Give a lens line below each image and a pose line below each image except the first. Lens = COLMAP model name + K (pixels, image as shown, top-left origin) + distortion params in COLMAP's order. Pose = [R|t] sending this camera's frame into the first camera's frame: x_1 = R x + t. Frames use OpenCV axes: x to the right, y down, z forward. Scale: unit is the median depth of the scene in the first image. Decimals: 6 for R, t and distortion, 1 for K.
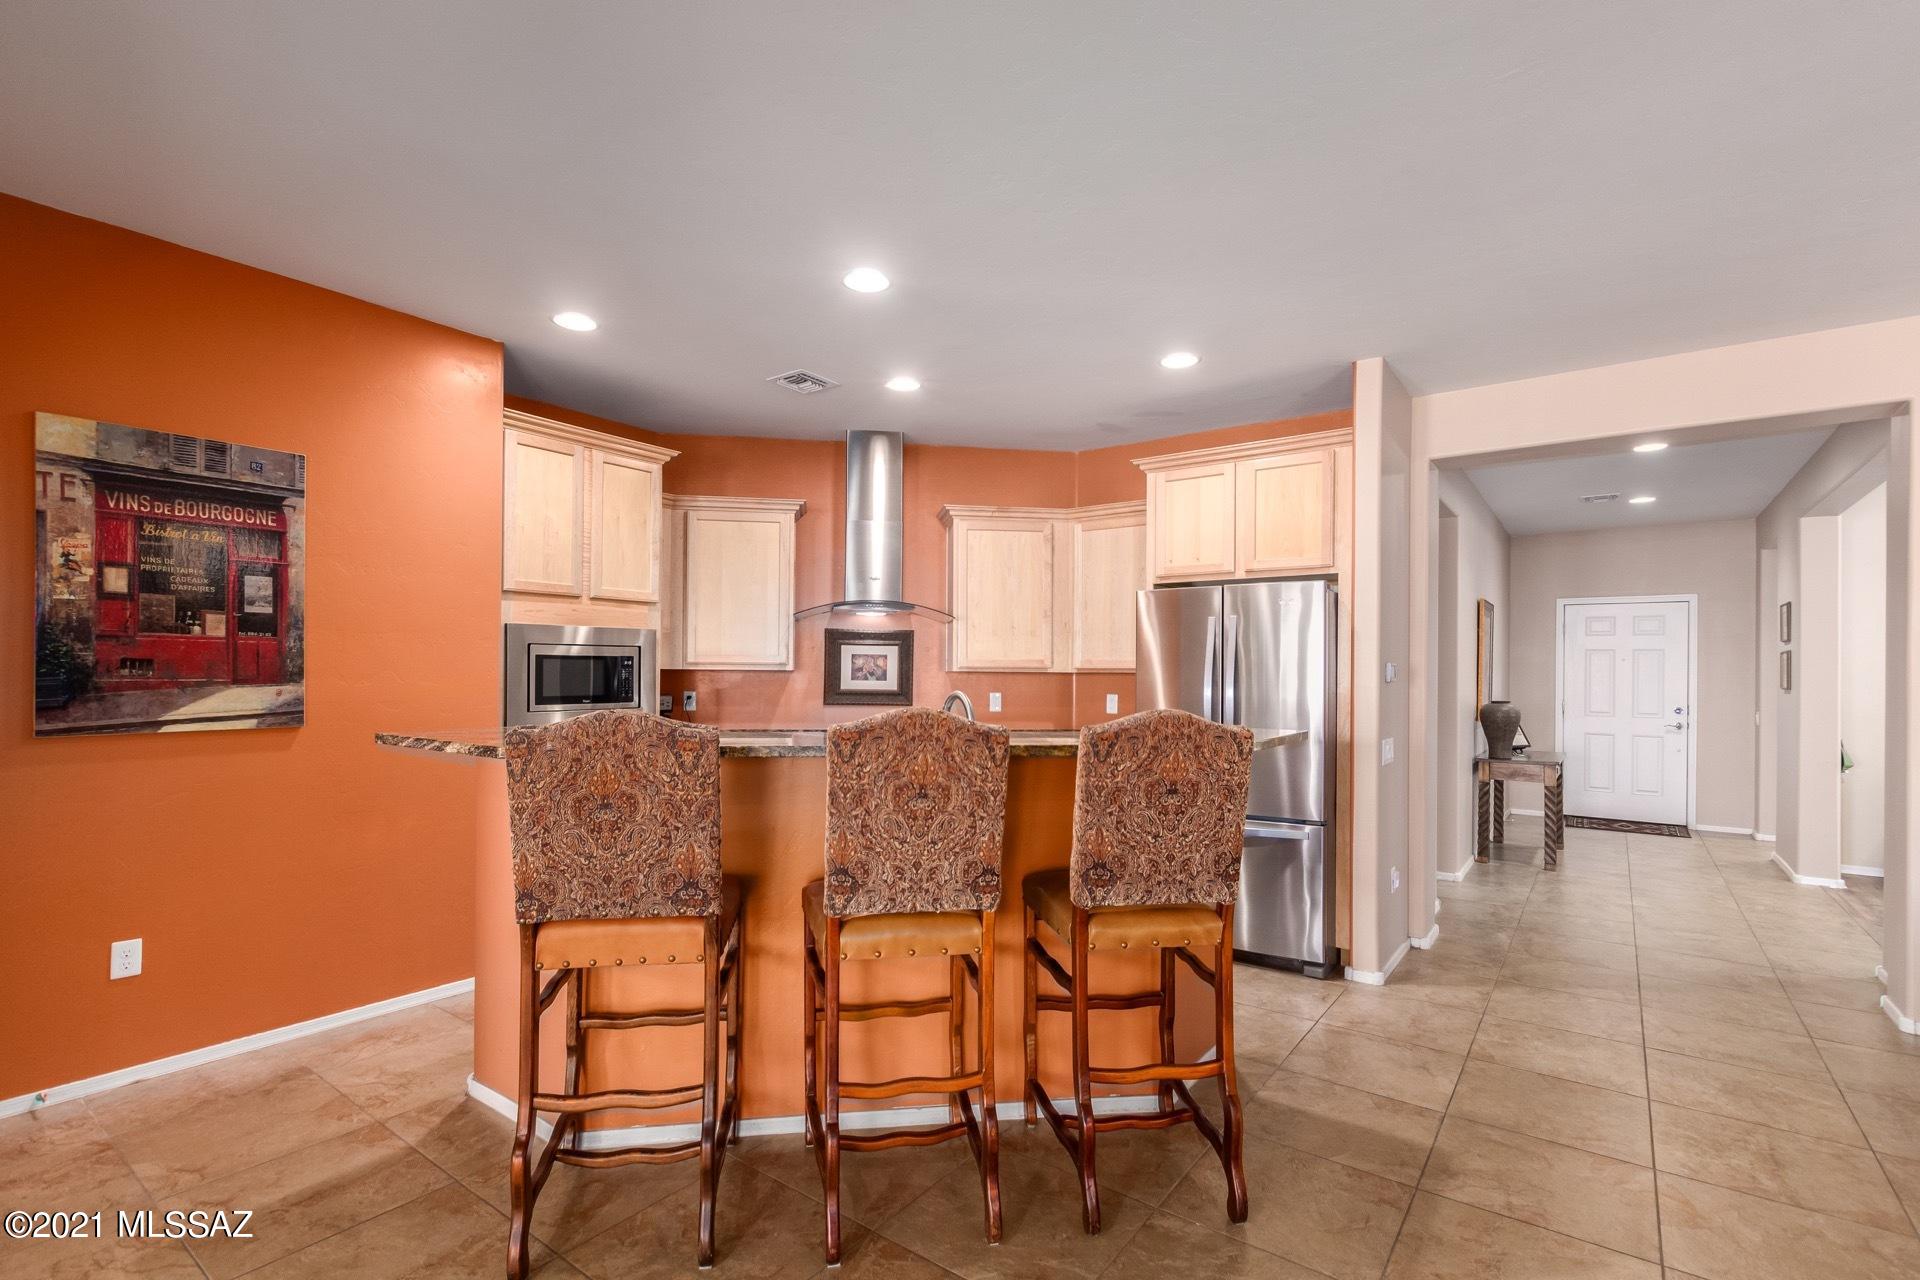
lens RADIAL K [[884.6, 0, 946.7], [0, 884.6, 674.2], [0, 0, 1]] dist [0.010155, -0.004683]
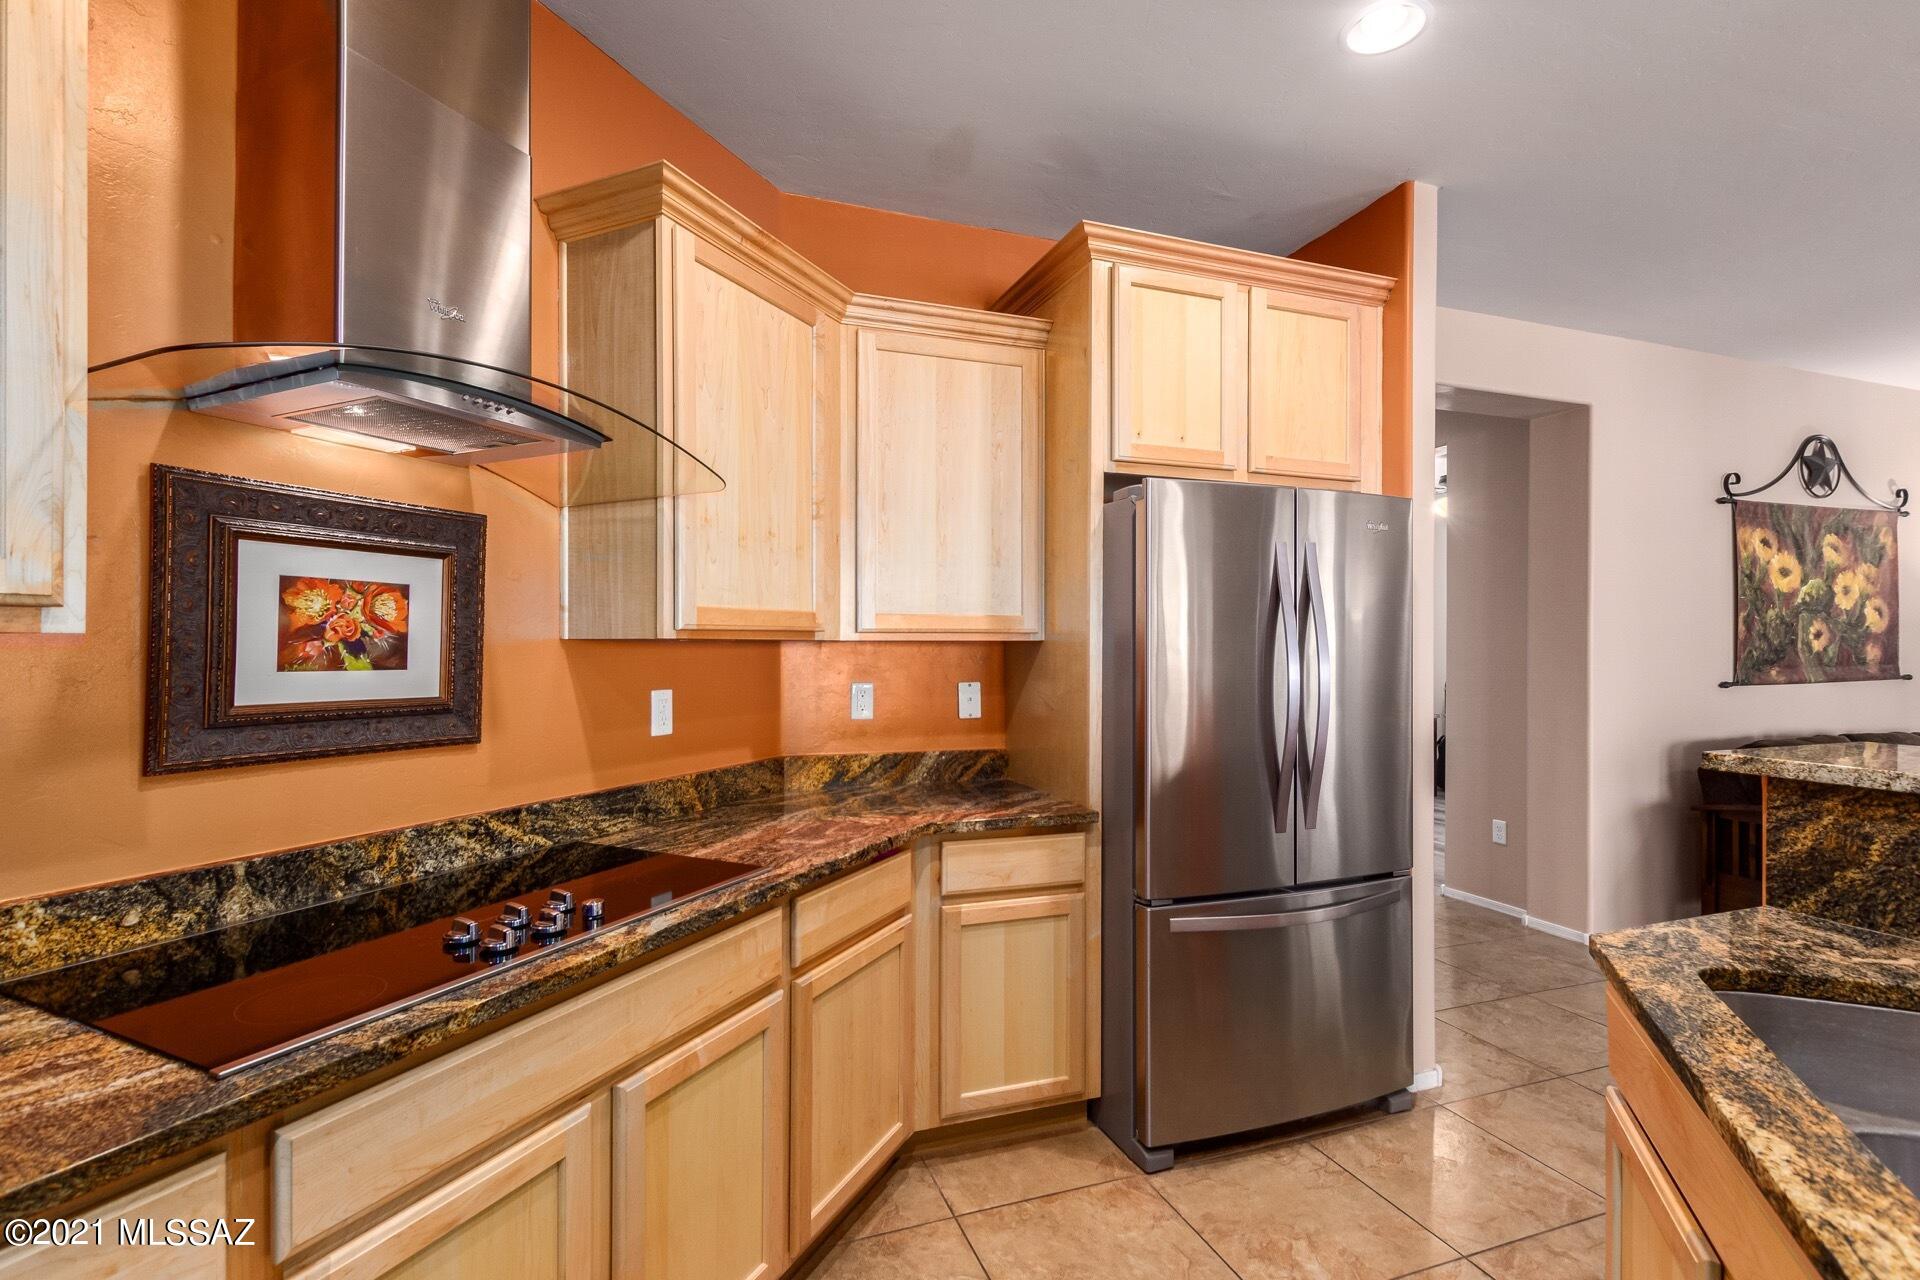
lens RADIAL K [[884.6, 0, 953.7], [0, 884.6, 641.5], [0, 0, 1]] dist [0.010155, -0.004683]
pose [[0.548324, -0.004591, 0.836253, -0.310087], [0.004854, 0.999986, 0.002307, -0.002586], [-0.836252, 0.002794, 0.548339, 0.950963]]
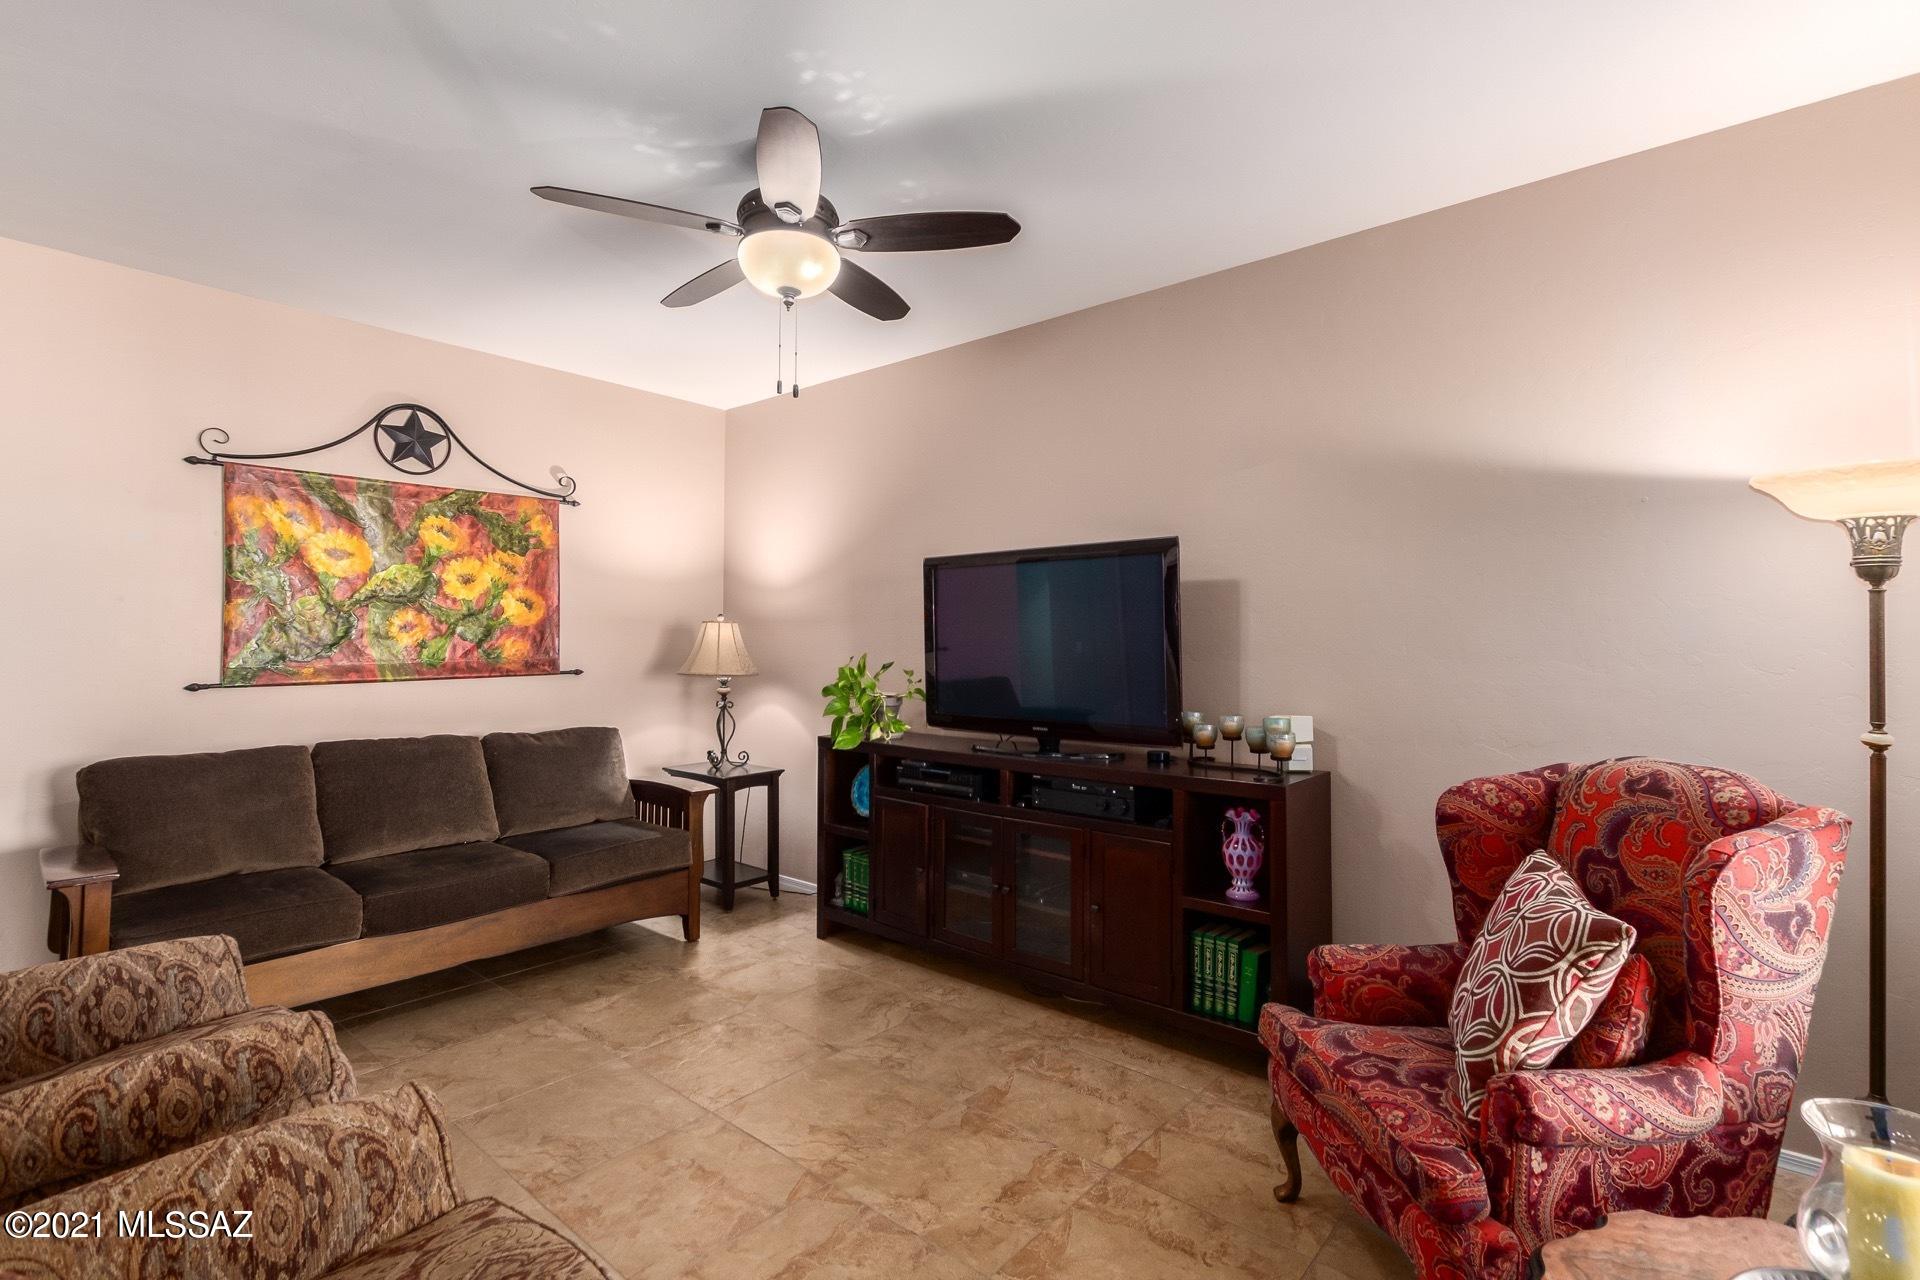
lens RADIAL K [[884.6, 0, 954.3], [0, 884.6, 627.5], [0, 0, 1]] dist [0.010155, -0.004683]
pose [[0.066008, 0.007283, 0.997792, 0.308618], [0.000248, 0.999973, -0.007316, 0.004891], [-0.997819, 0.000730, 0.066005, -0.077923]]
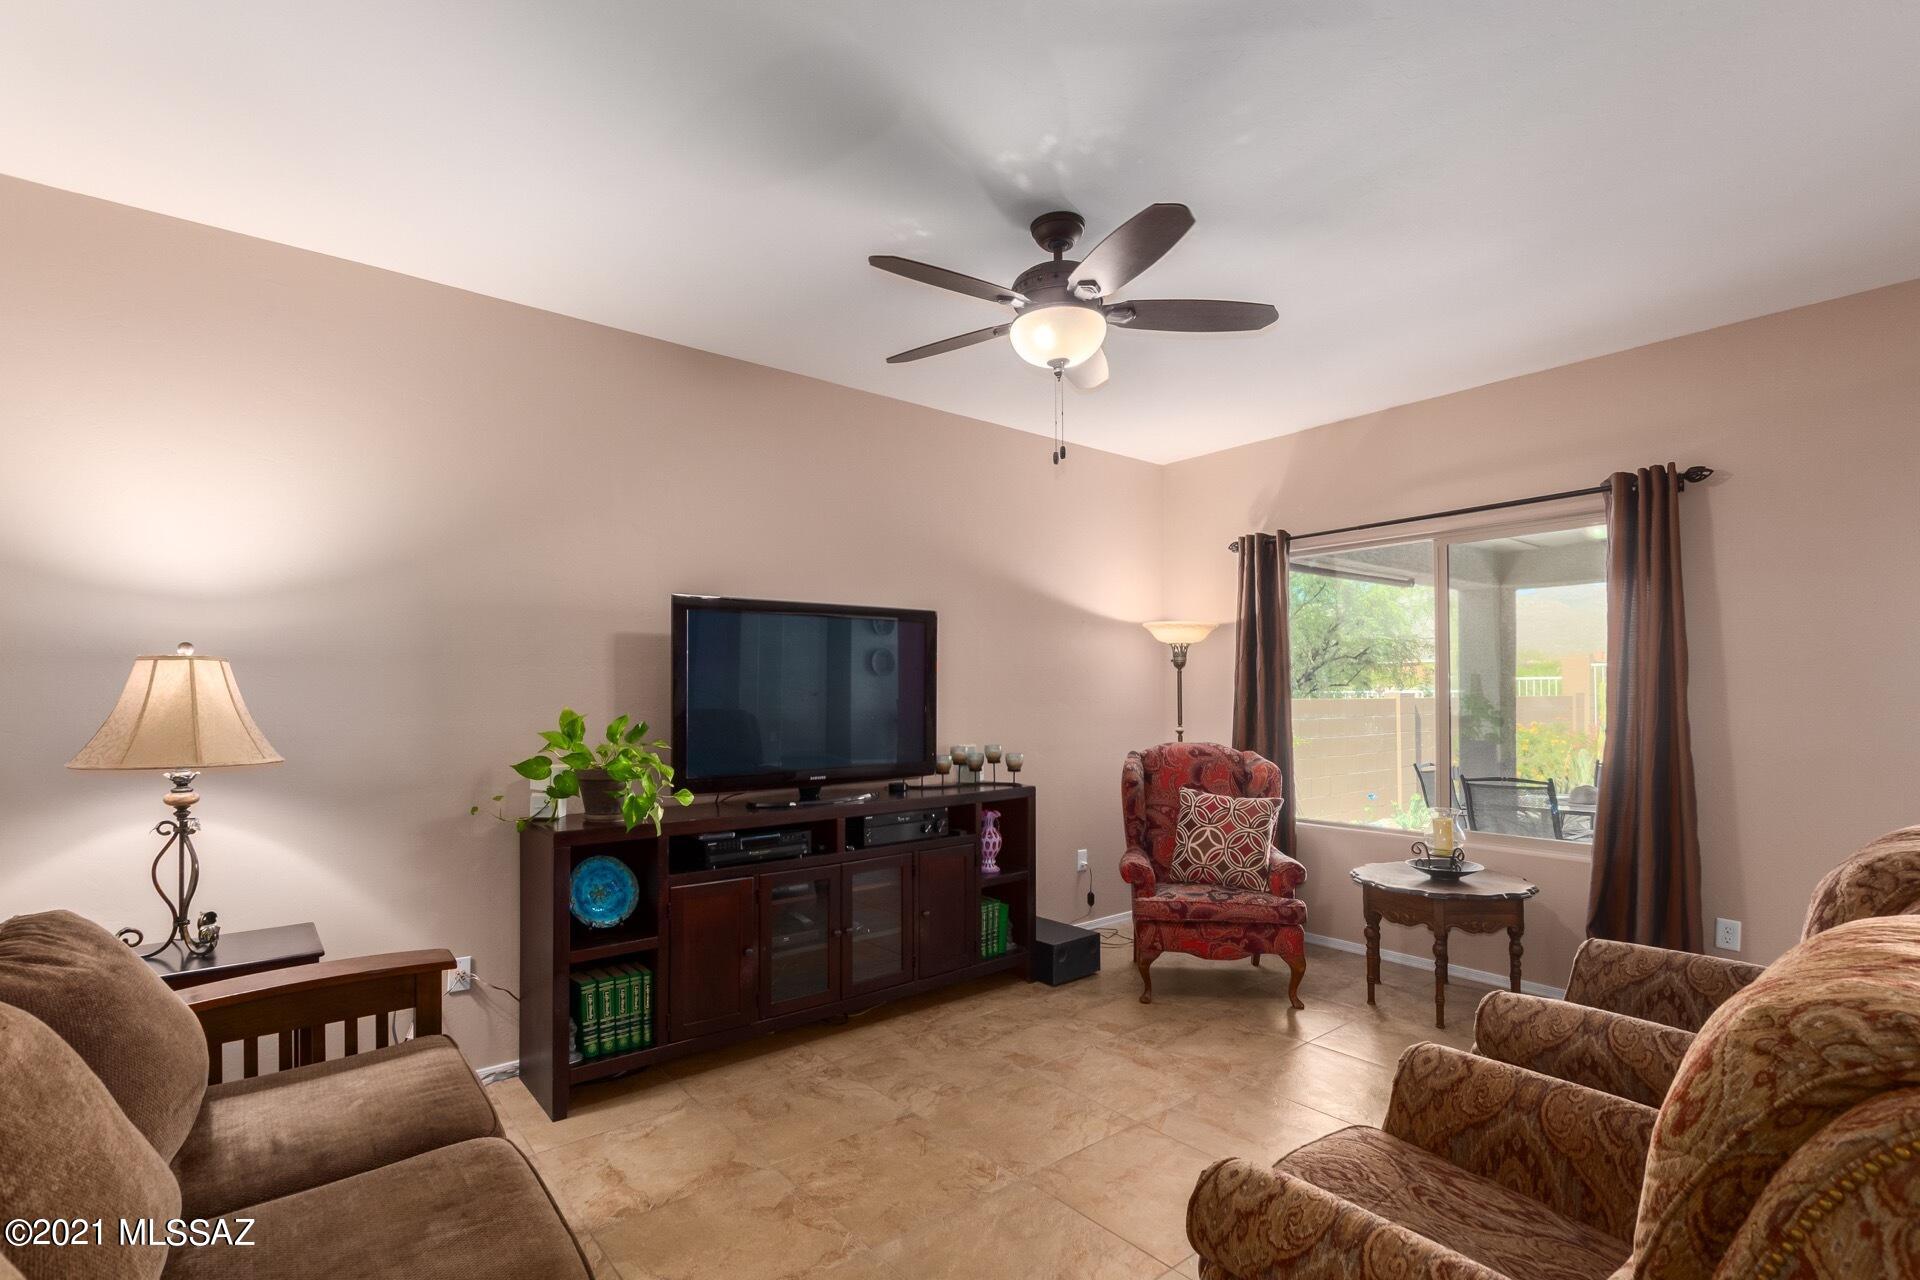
lens RADIAL K [[884.6, 0, 955.4], [0, 884.6, 696.8], [0, 0, 1]] dist [0.010155, -0.004683]
pose [[-0.968098, -0.005053, 0.250521, 0.847927], [-0.002845, 0.999954, 0.009174, 0.005771], [-0.250556, 0.008169, -0.968068, 0.783077]]
